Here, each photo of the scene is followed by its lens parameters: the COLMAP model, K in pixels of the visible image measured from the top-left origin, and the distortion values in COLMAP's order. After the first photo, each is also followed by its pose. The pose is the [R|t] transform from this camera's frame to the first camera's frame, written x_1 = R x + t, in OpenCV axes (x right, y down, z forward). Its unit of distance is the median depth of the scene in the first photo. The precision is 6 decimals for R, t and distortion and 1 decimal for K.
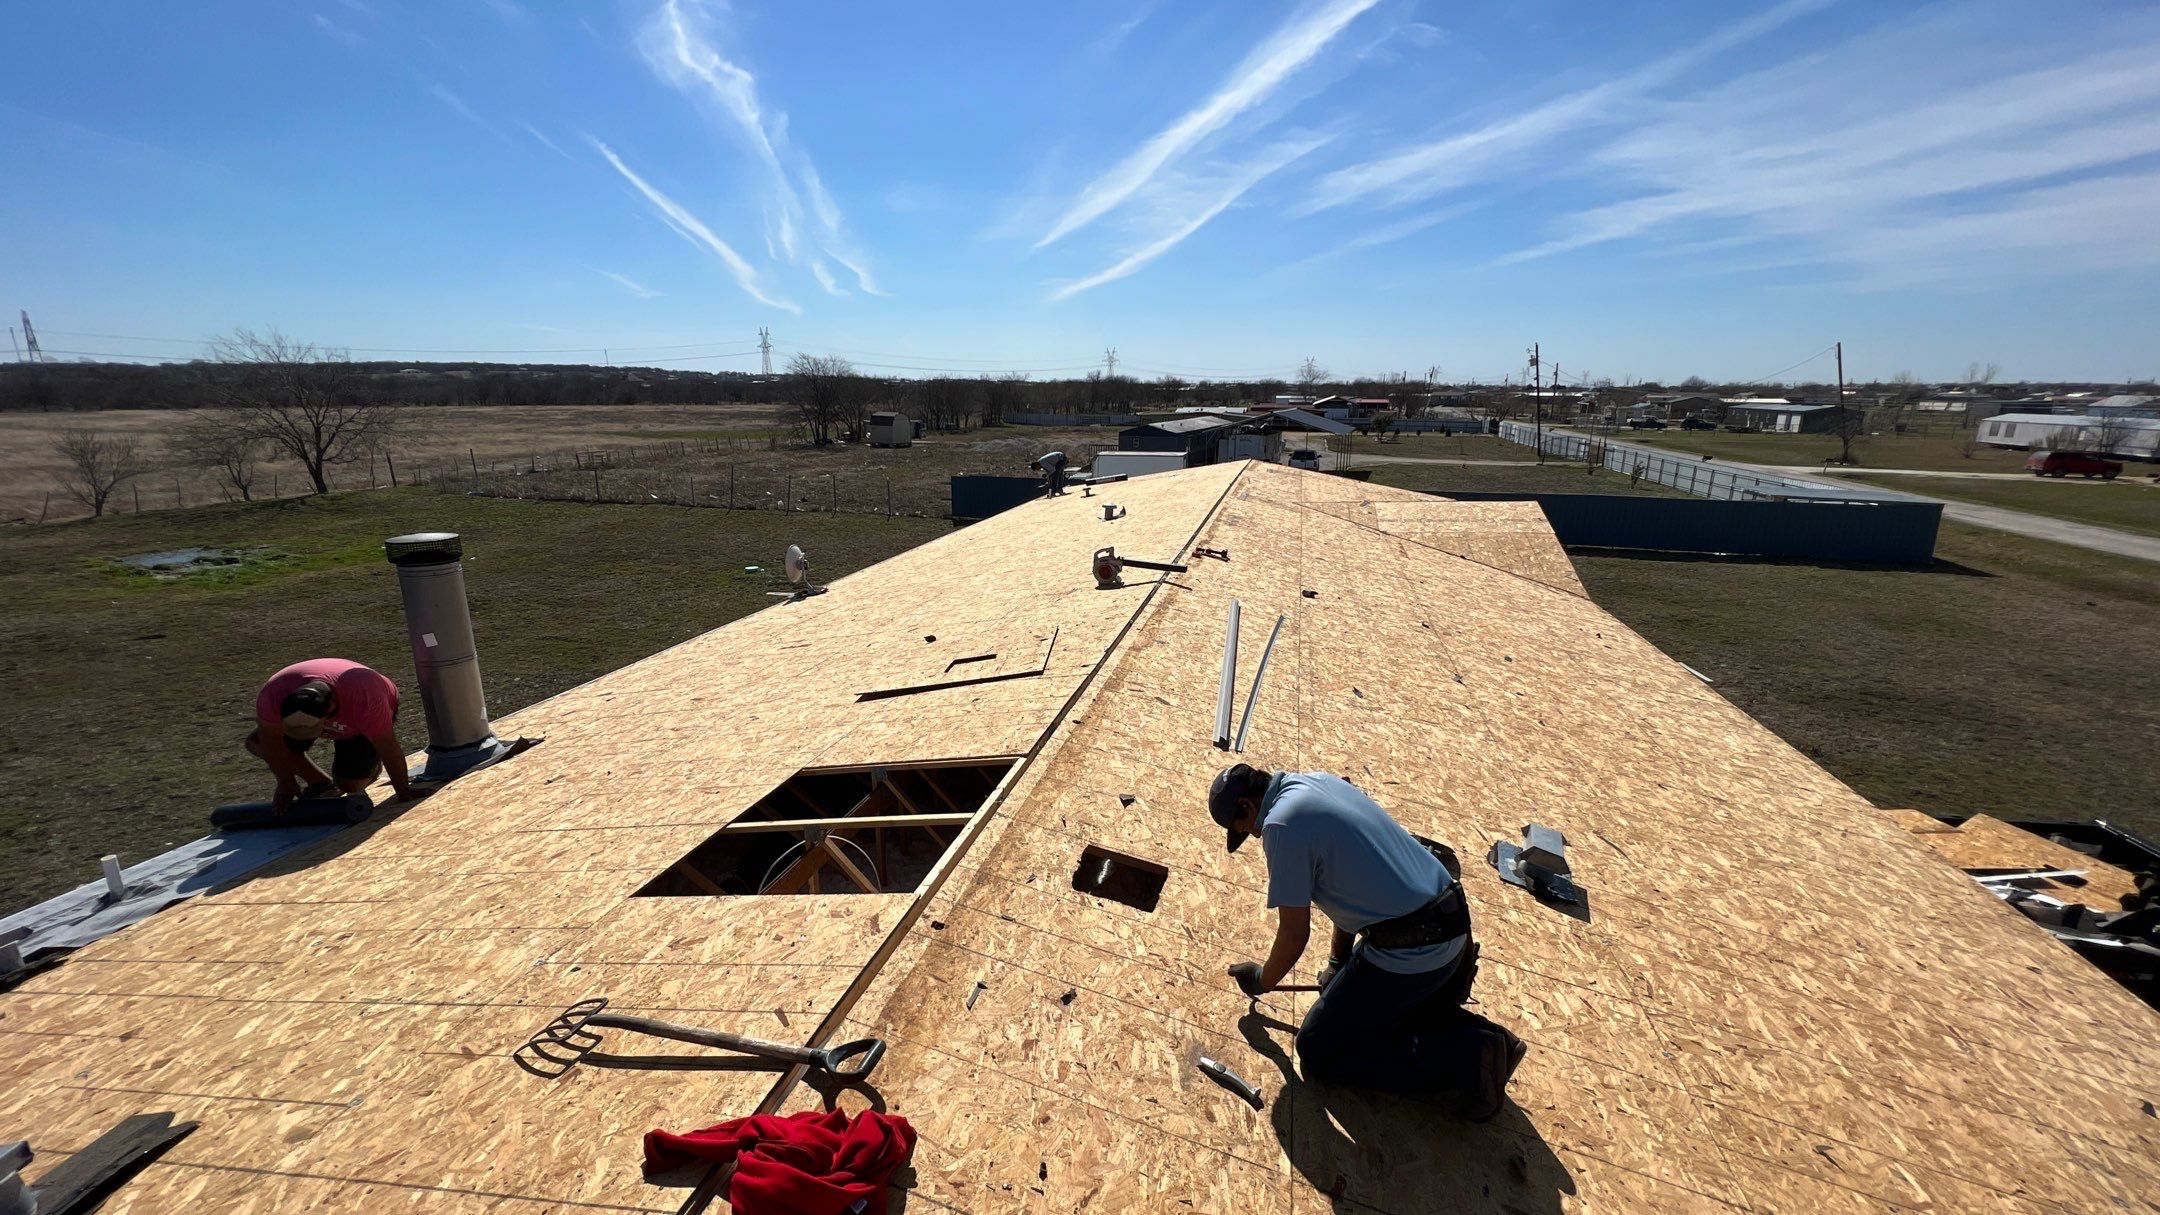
lens RADIAL K [[856.5, 0, 1080.0], [0, 856.5, 607.5], [0, 0, 1]] dist [-0.005869, 0.002778]
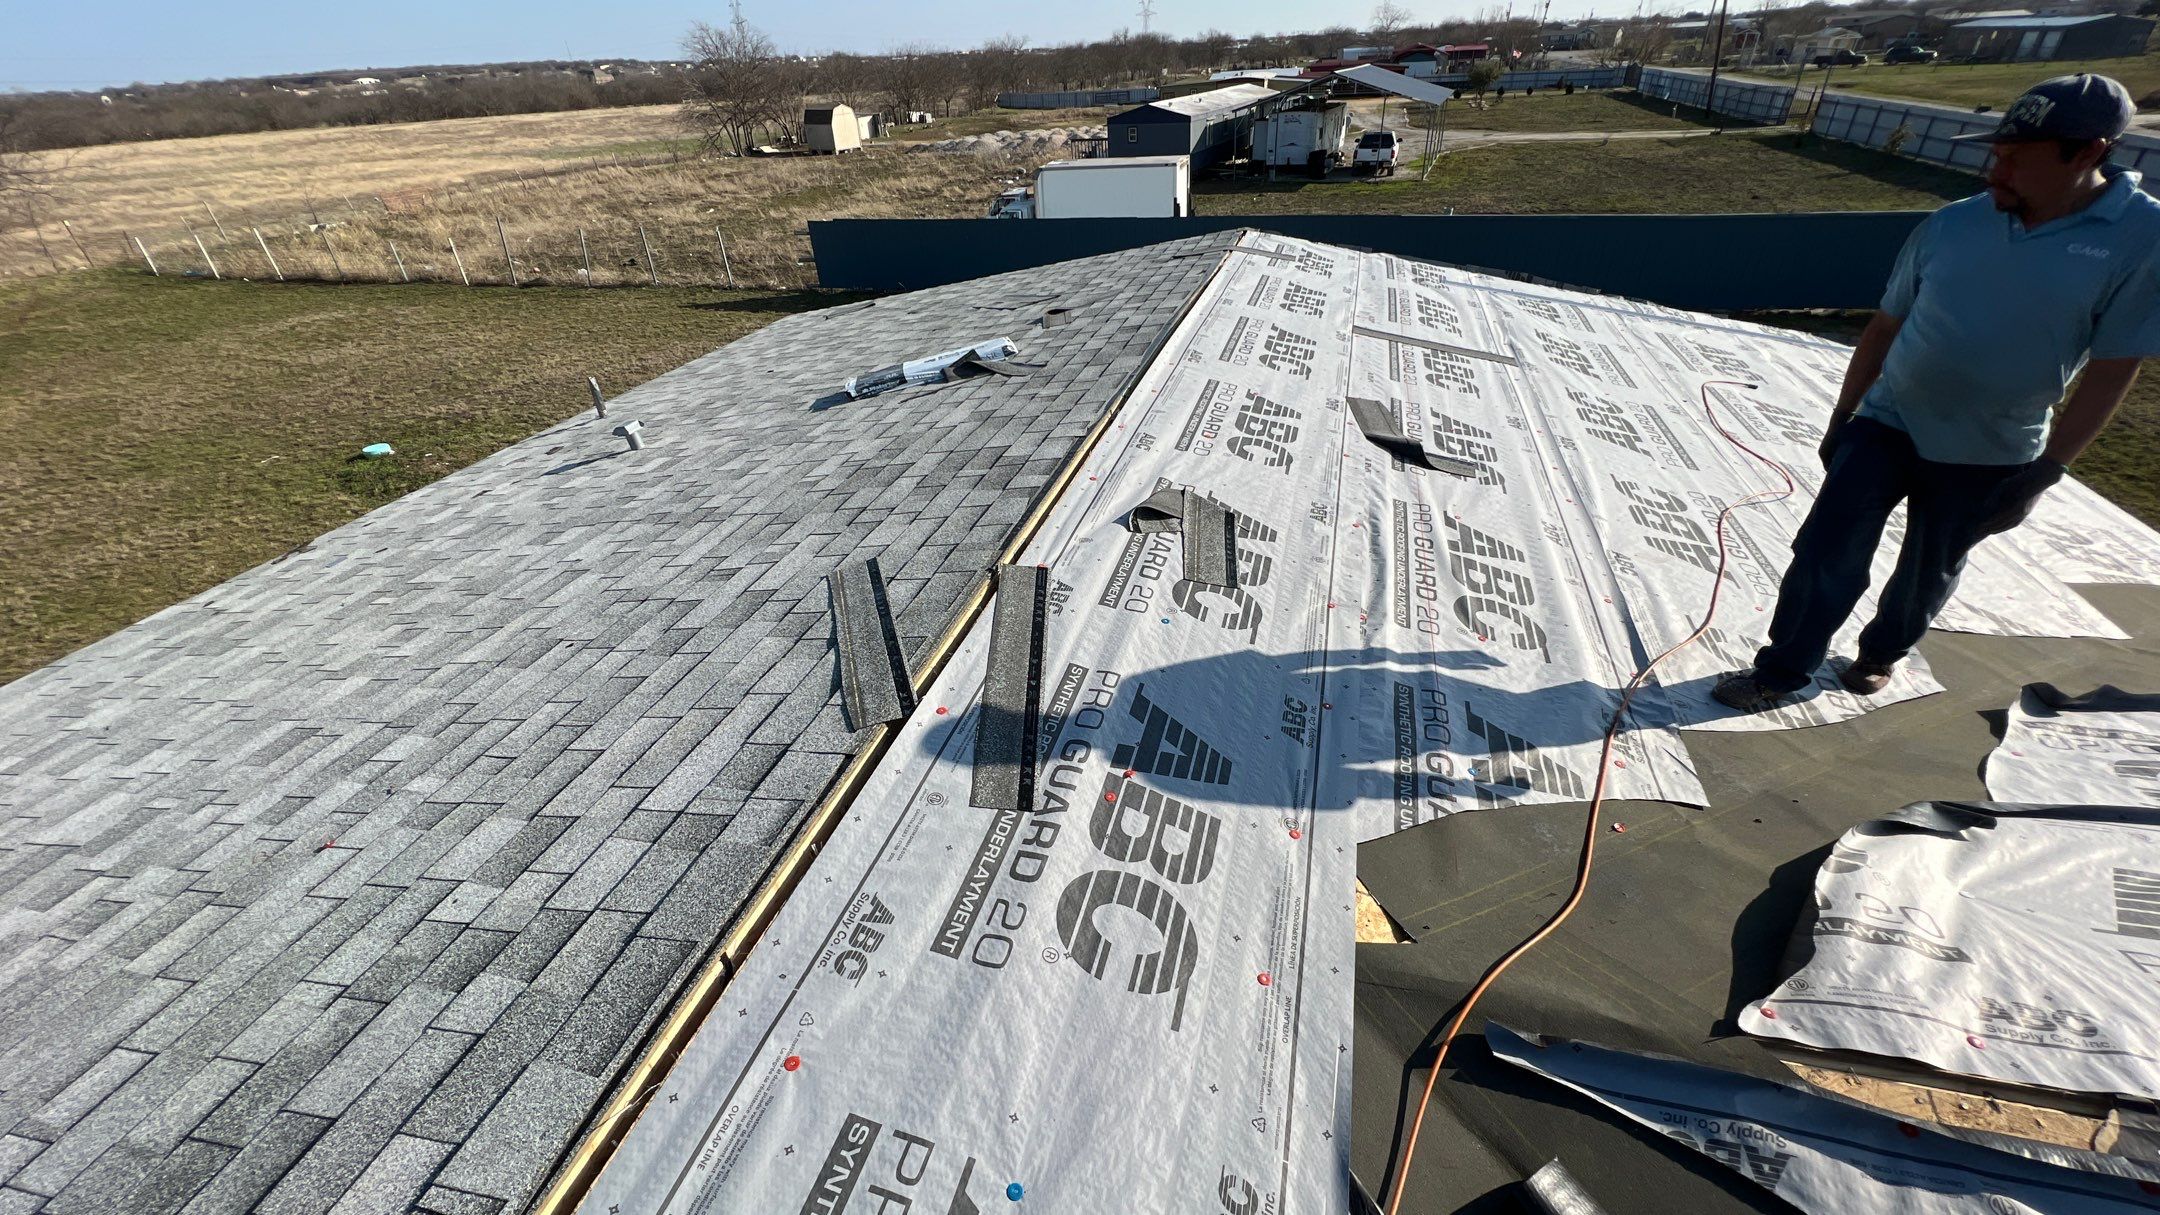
lens RADIAL K [[856.5, 0, 1080.0], [0, 856.5, 607.5], [0, 0, 1]] dist [-0.005869, 0.002778]
pose [[0.997877, -0.026581, -0.059452, 0.026531], [0.044049, 0.947887, 0.315548, -0.023577], [0.047966, -0.317497, 0.947045, 0.102925]]
